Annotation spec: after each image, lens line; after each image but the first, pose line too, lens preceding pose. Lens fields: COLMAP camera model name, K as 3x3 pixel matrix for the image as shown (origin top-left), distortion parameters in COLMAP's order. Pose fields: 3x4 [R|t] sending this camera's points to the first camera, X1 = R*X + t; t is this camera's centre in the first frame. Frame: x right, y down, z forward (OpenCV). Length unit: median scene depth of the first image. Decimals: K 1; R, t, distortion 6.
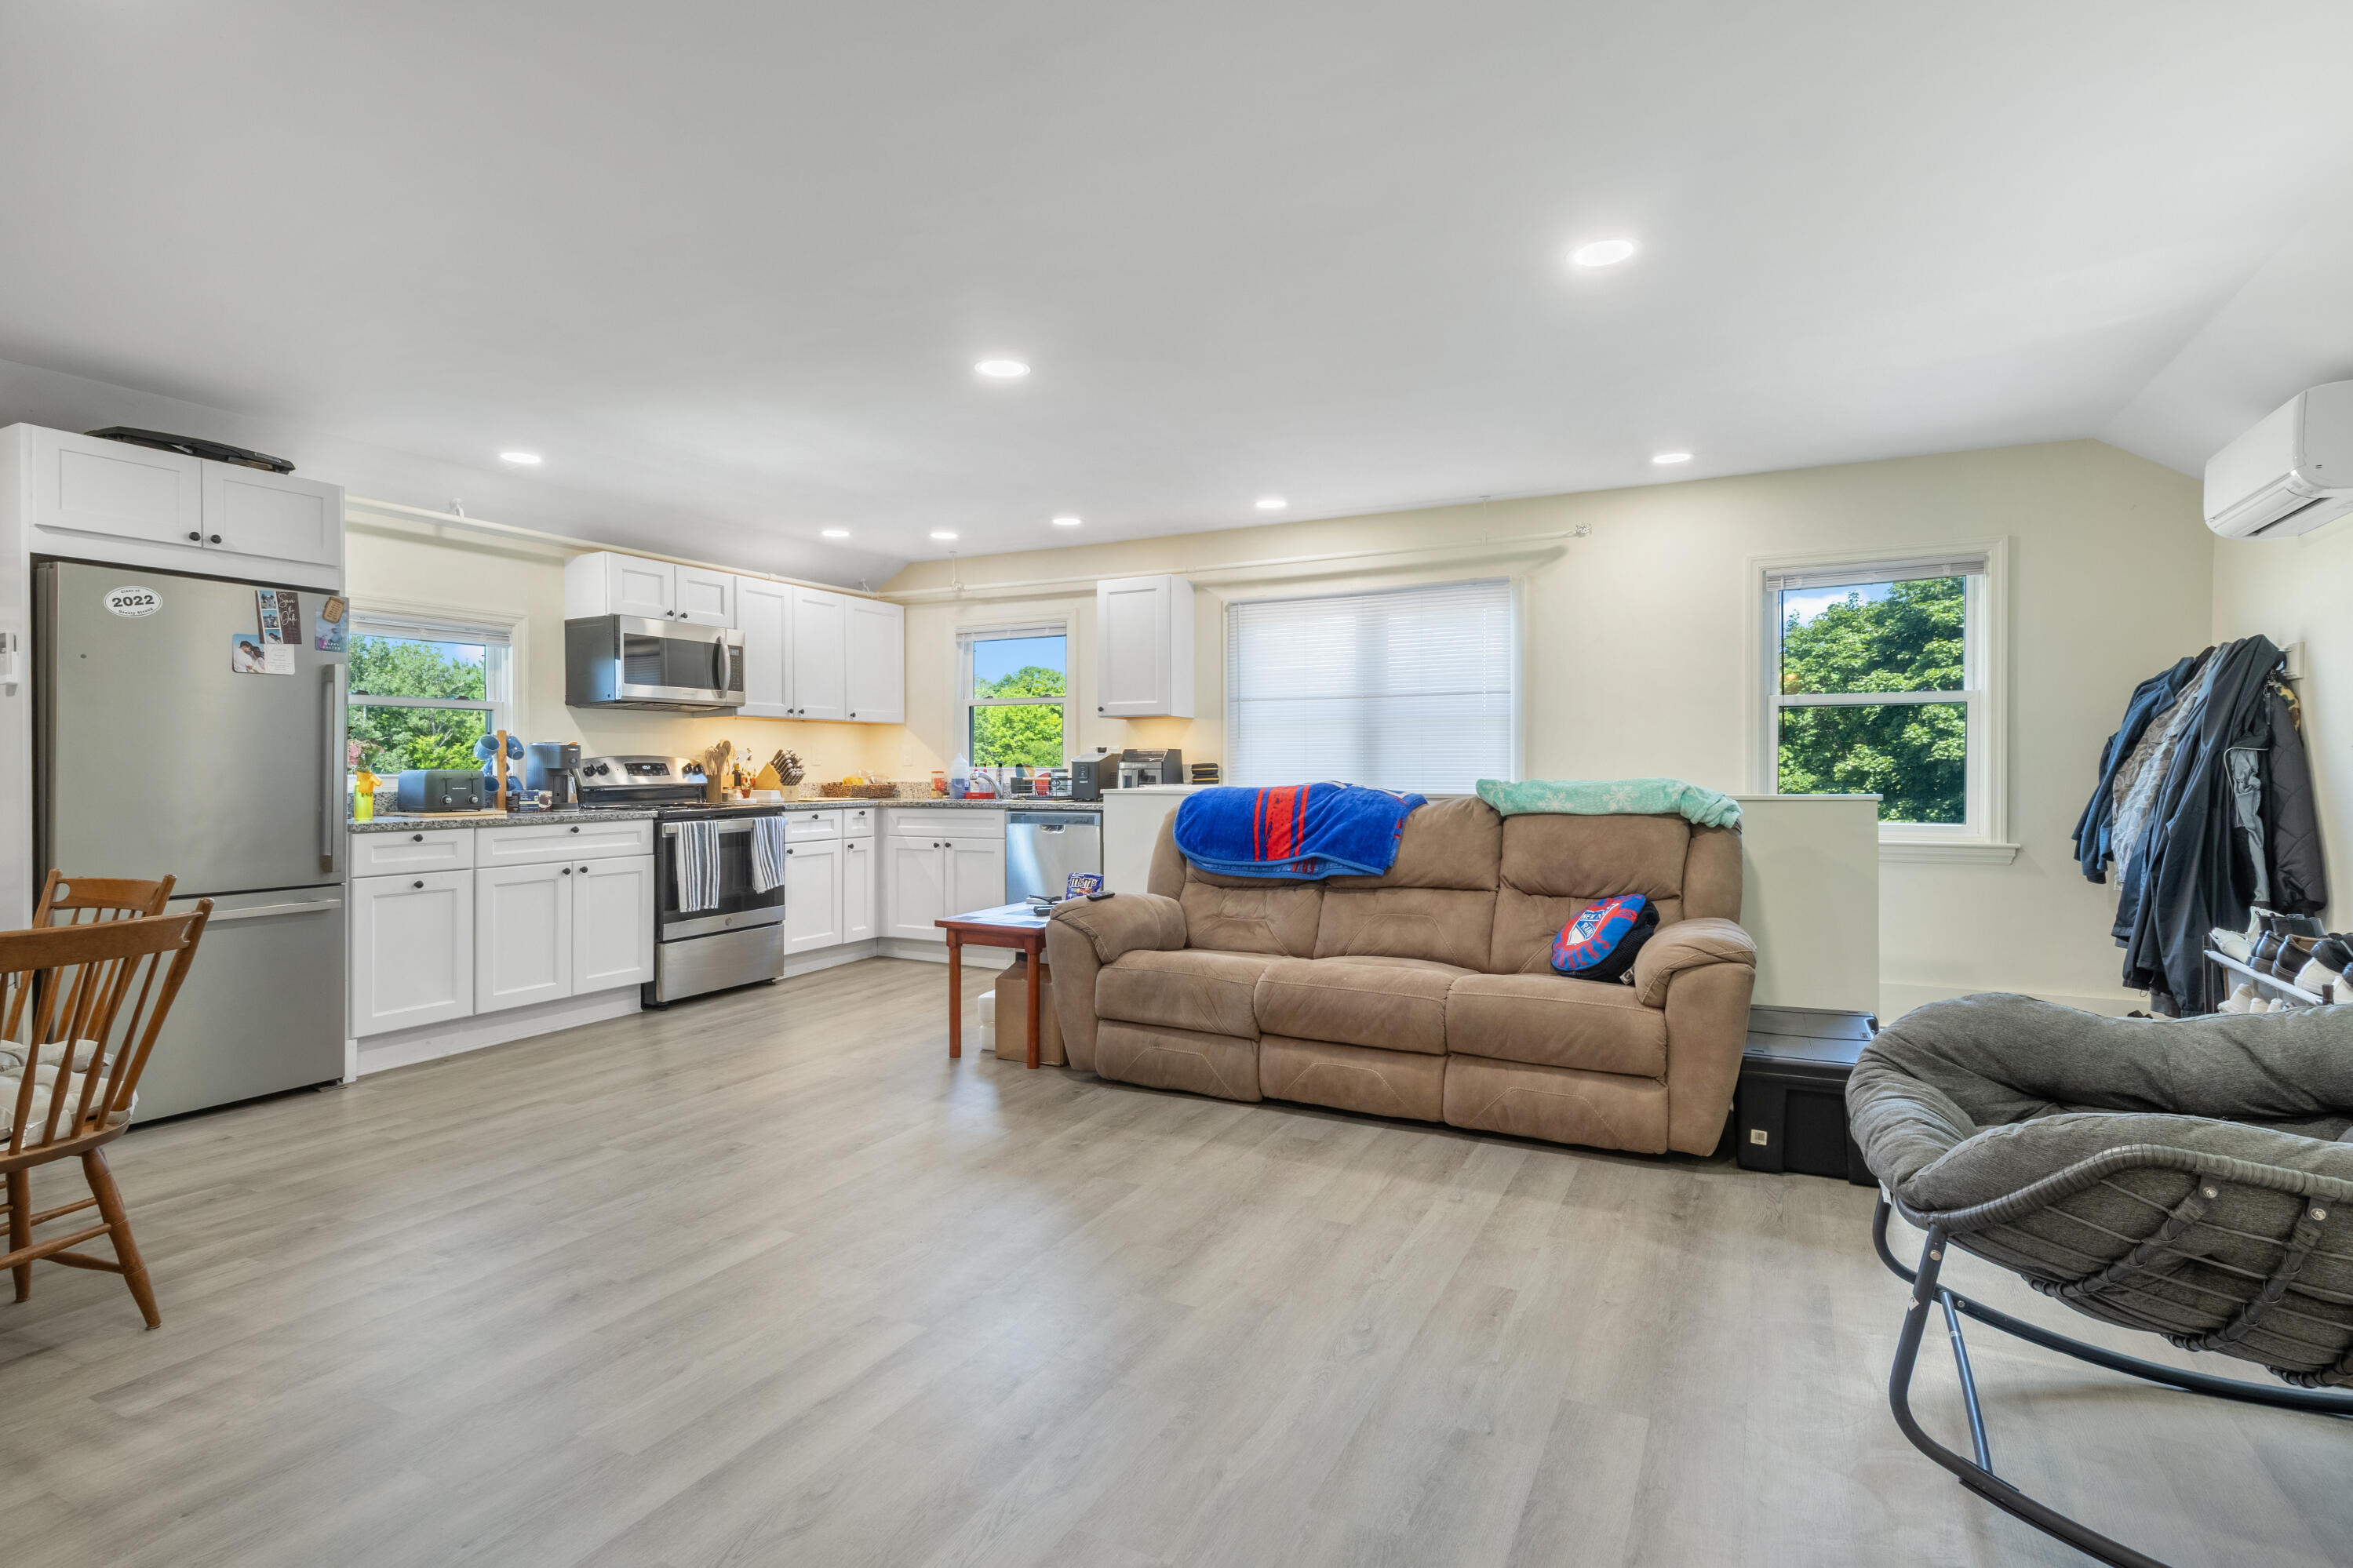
lens RADIAL K [[1168.5, 0, 1156.8], [0, 1168.5, 768.6], [0, 0, 1]] dist [0.011741, 0.001097]
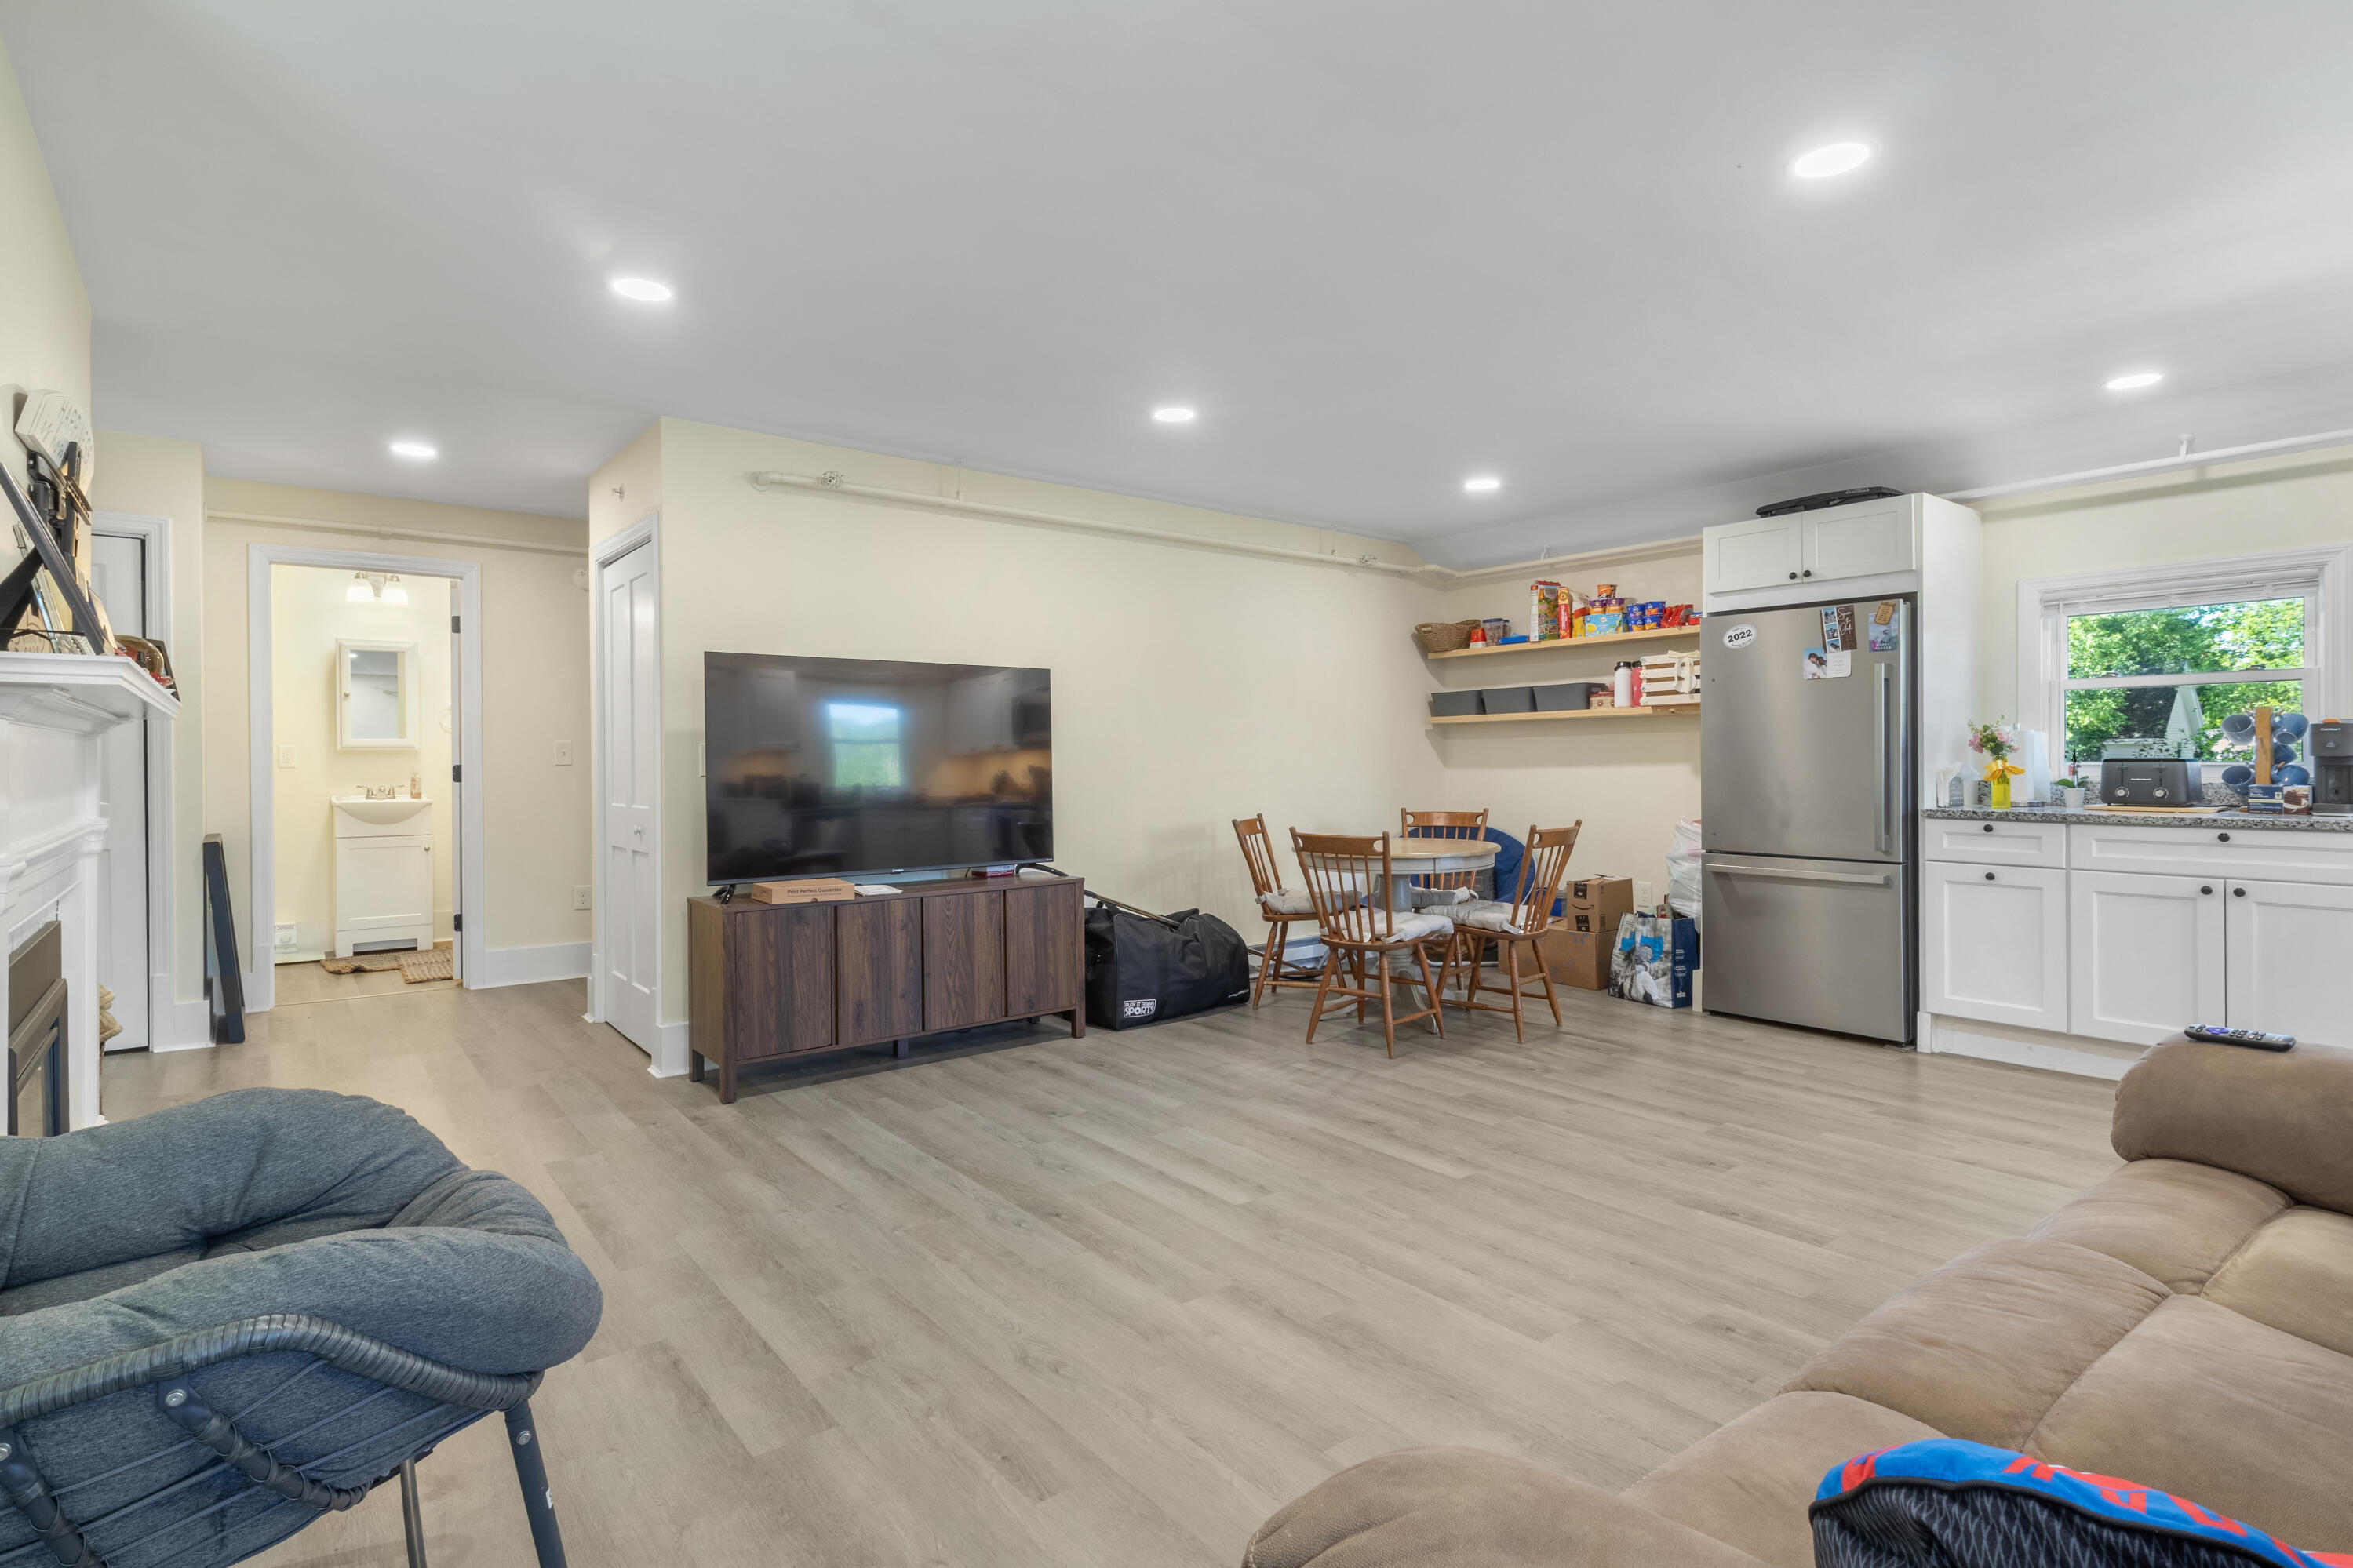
lens RADIAL K [[1168.5, 0, 1194.5], [0, 1168.5, 749.7], [0, 0, 1]] dist [0.011741, 0.001097]
pose [[-0.398011, -0.001798, -0.917379, 0.432532], [0.005370, 0.999976, -0.004290, -0.004401], [0.917365, -0.006634, -0.397992, 0.643186]]
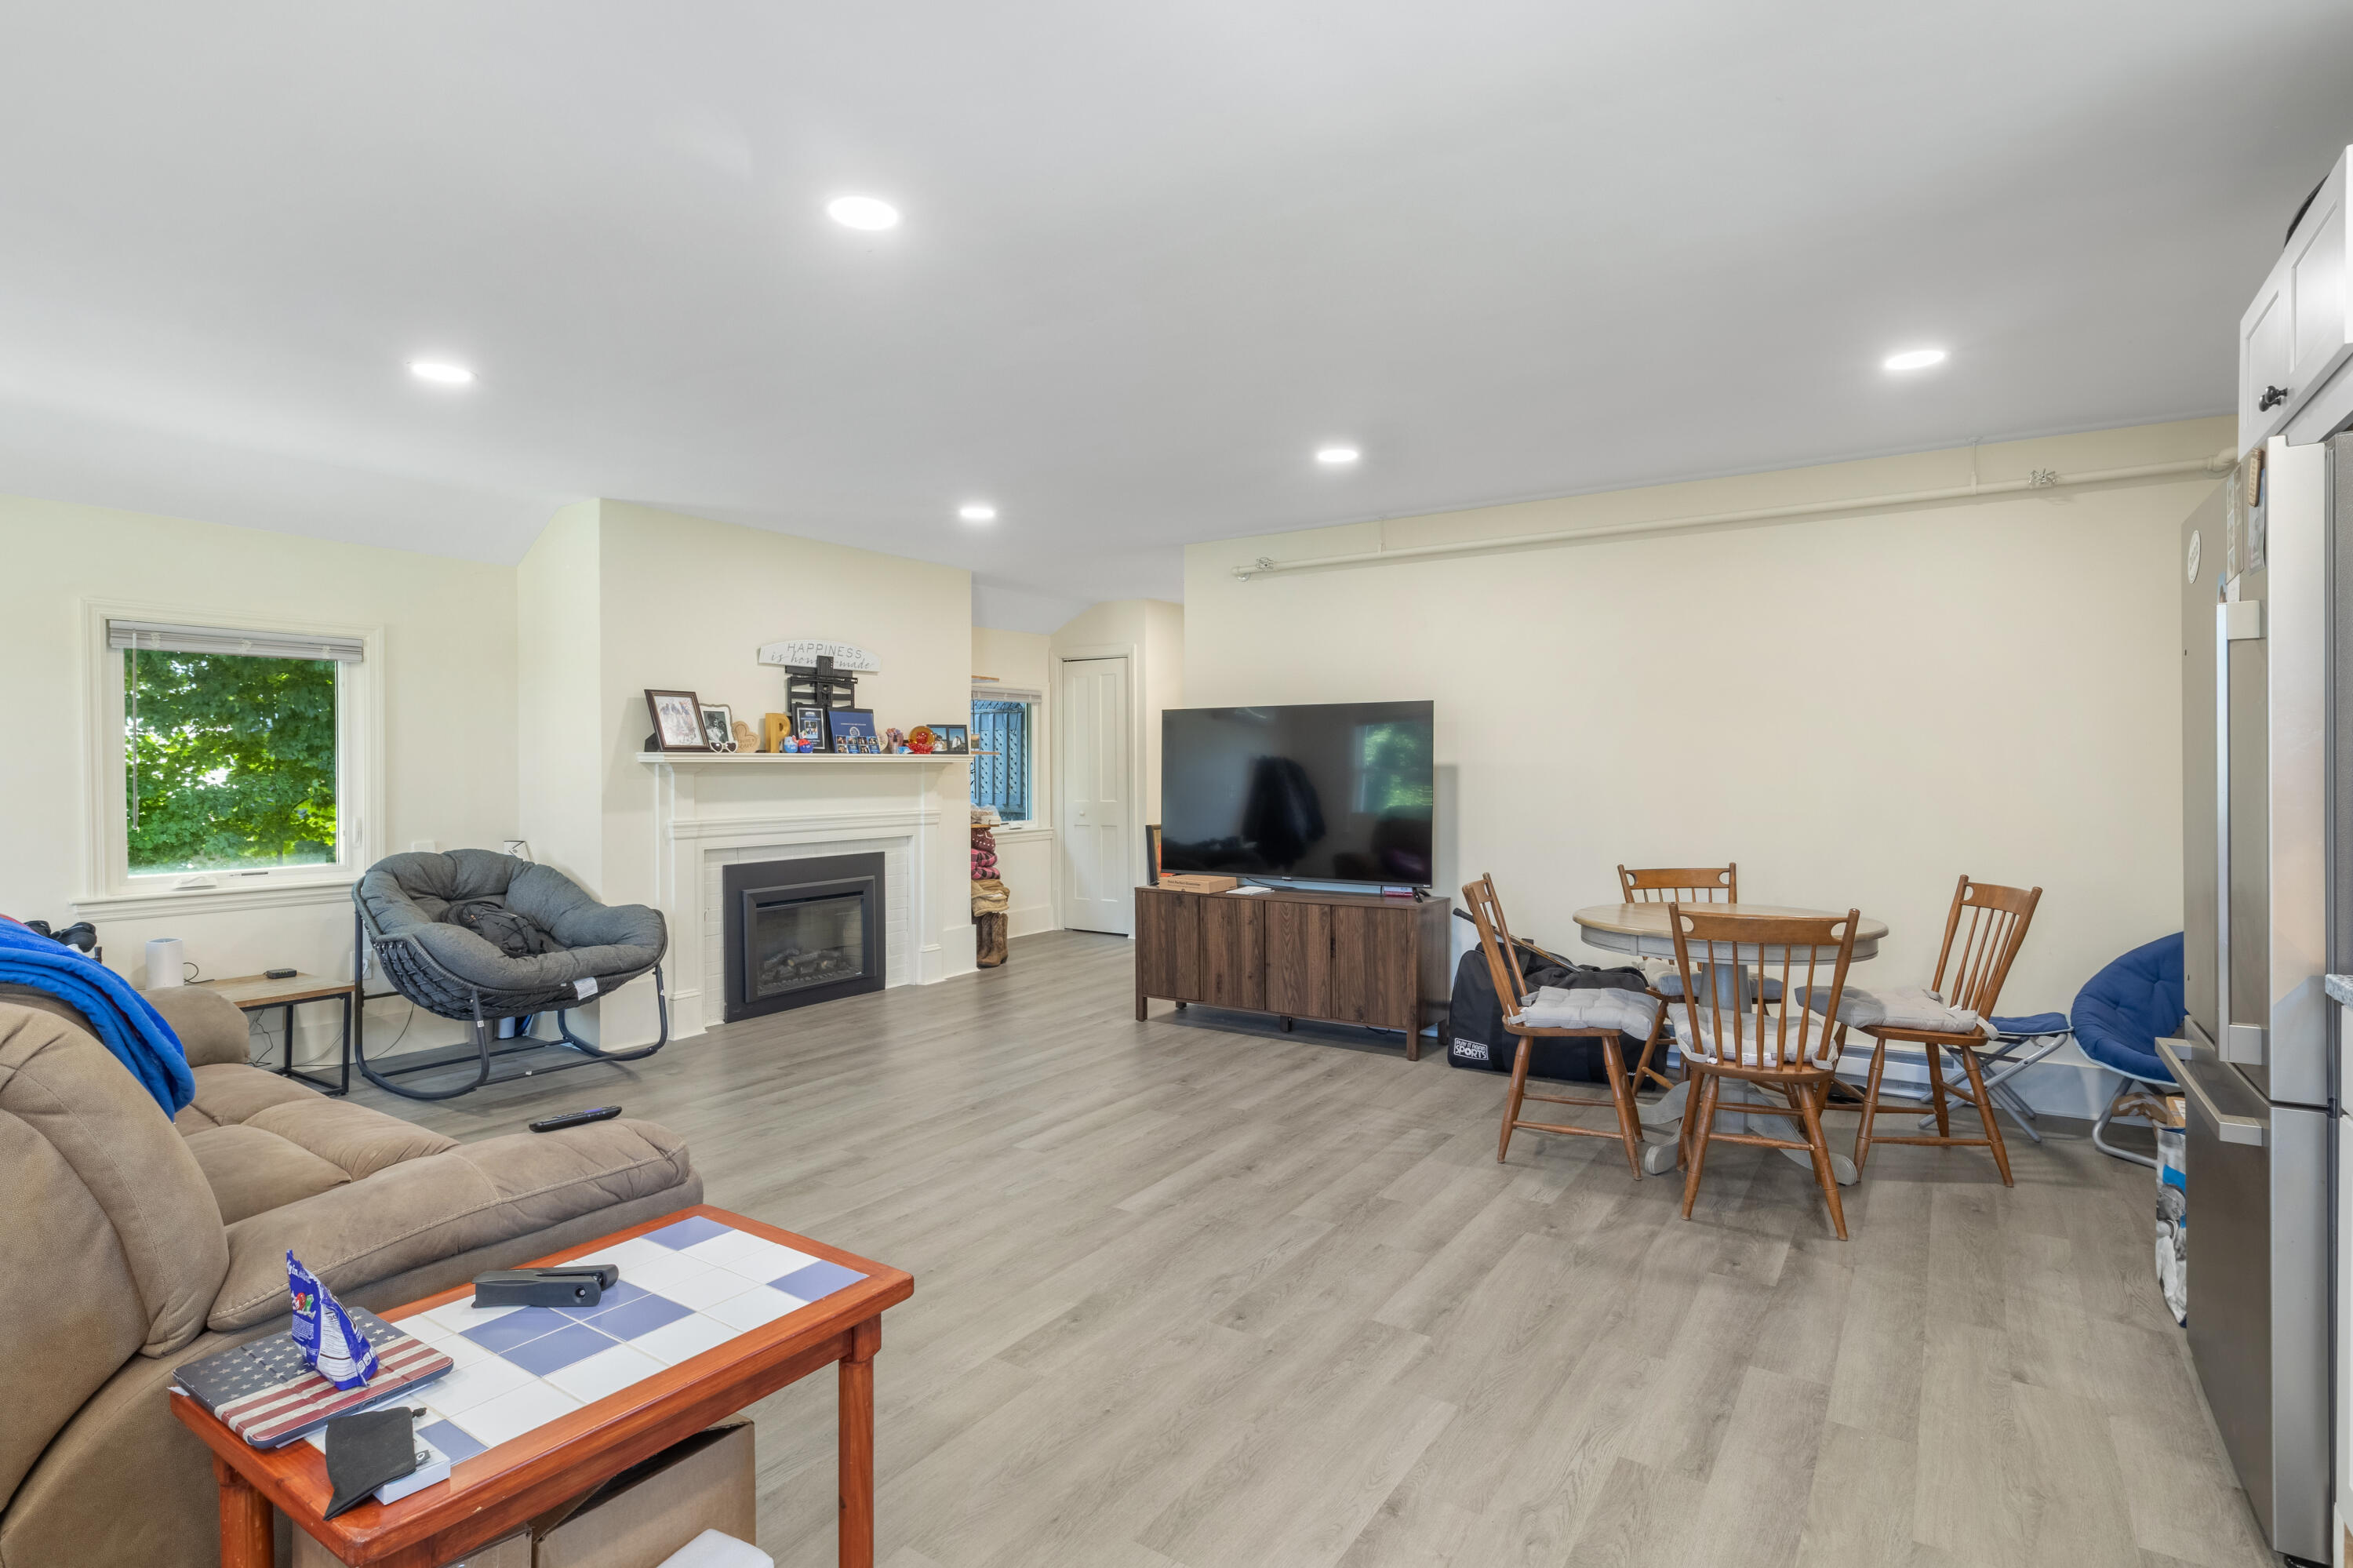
lens RADIAL K [[1168.7, 0, 1172.2], [0, 1168.7, 778.6], [0, 0, 1]] dist [0.011741, 0.001097]
pose [[-0.994411, 0.003595, 0.105513, -0.258467], [0.004851, 0.999920, 0.011652, -0.021416], [-0.105463, 0.012098, -0.994350, 1.133300]]
